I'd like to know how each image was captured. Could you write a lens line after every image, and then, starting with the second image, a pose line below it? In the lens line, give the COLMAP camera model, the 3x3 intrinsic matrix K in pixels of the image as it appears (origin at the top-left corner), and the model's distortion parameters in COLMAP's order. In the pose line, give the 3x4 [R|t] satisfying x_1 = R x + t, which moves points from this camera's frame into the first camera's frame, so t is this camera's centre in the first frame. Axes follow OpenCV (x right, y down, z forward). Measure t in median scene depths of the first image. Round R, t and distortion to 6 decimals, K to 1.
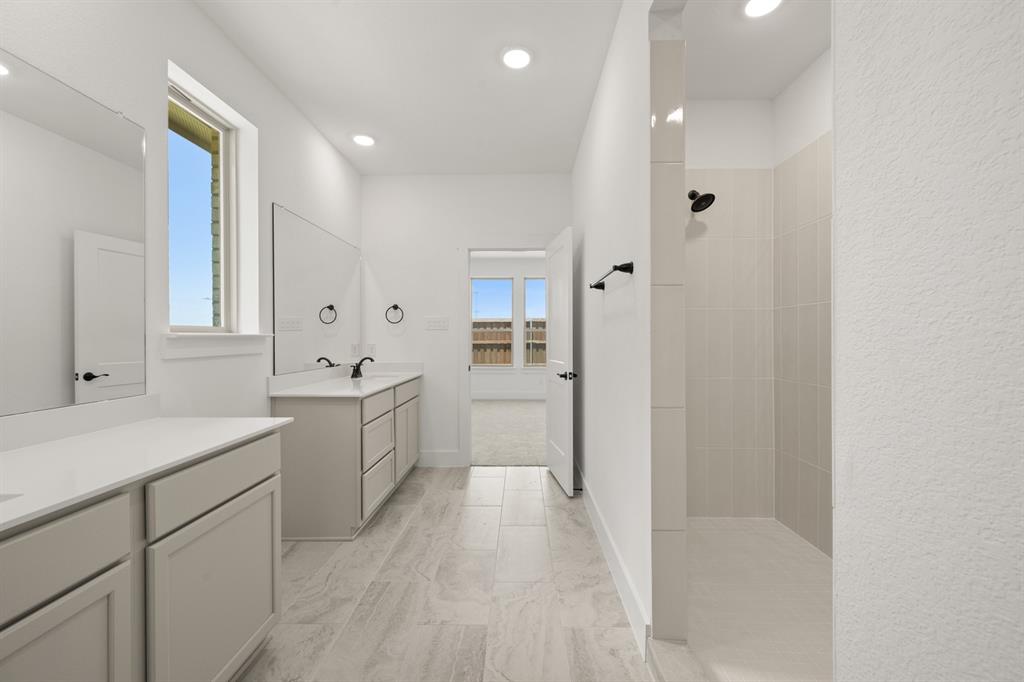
lens RADIAL K [[401.8, 0, 514.5], [0, 401.8, 338.2], [0, 0, 1]] dist [0.002952, -0.000115]
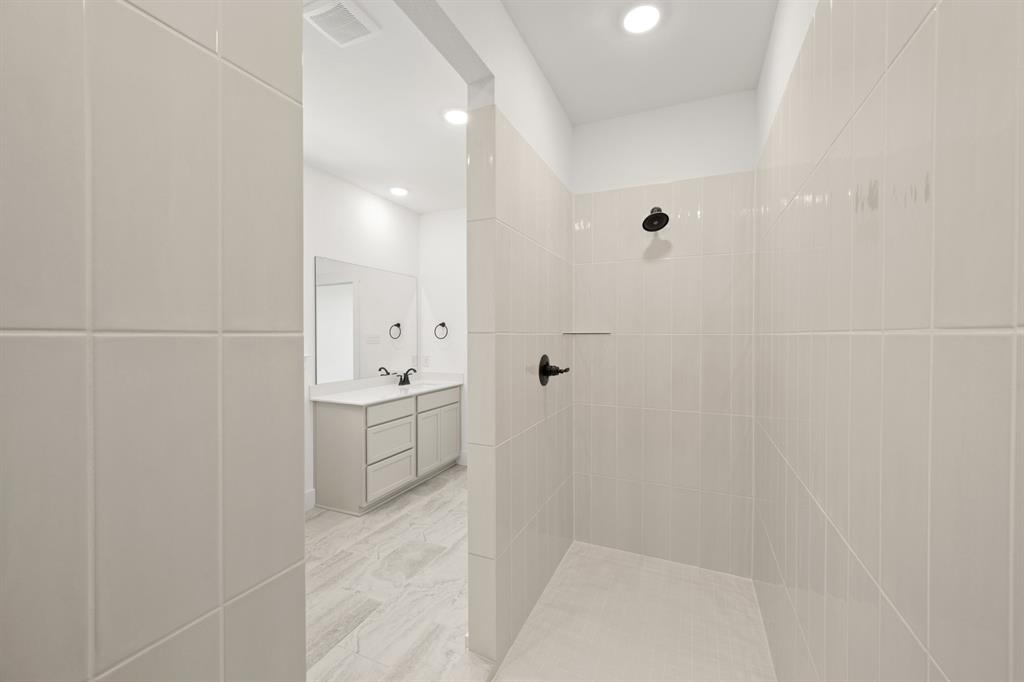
lens RADIAL K [[401.8, 0, 513.6], [0, 401.8, 337.4], [0, 0, 1]] dist [0.002952, -0.000115]
pose [[0.920012, 0.005347, -0.391853, 0.543160], [-0.002168, 0.999961, 0.008554, -0.079539], [0.391883, -0.007020, 0.919988, 0.016653]]
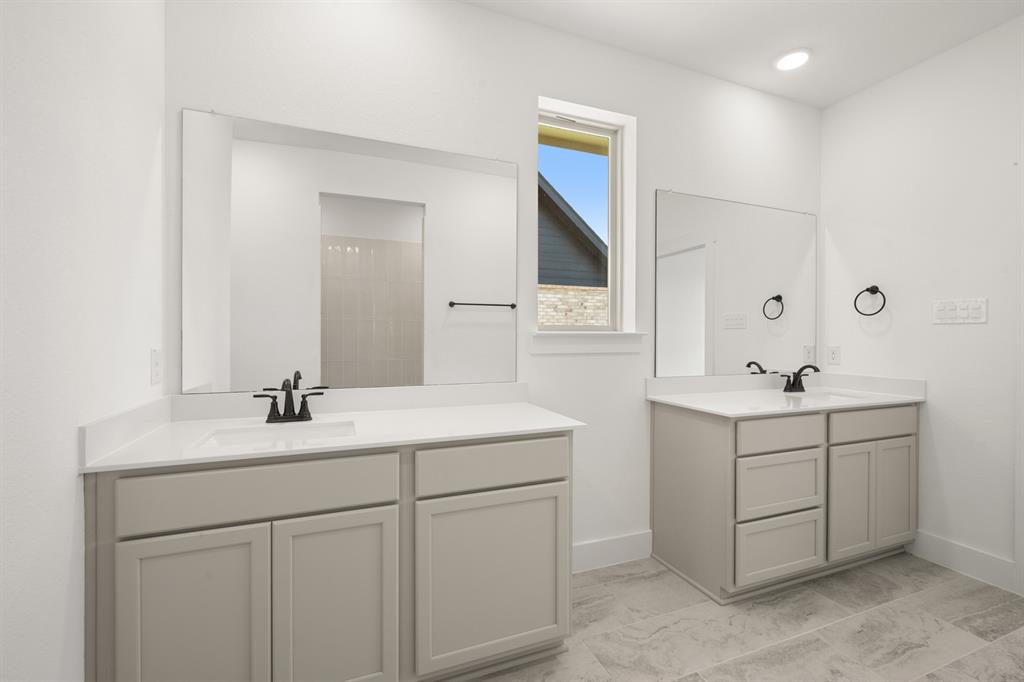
lens RADIAL K [[426.0, 0, 514.9], [0, 426.0, 341.6], [0, 0, 1]] dist [-0.002784, -0.000064]
pose [[0.378482, 0.011262, -0.925540, 0.181900], [-0.006380, 0.999934, 0.009558, 0.003638], [0.925587, 0.002288, 0.378529, 0.334266]]
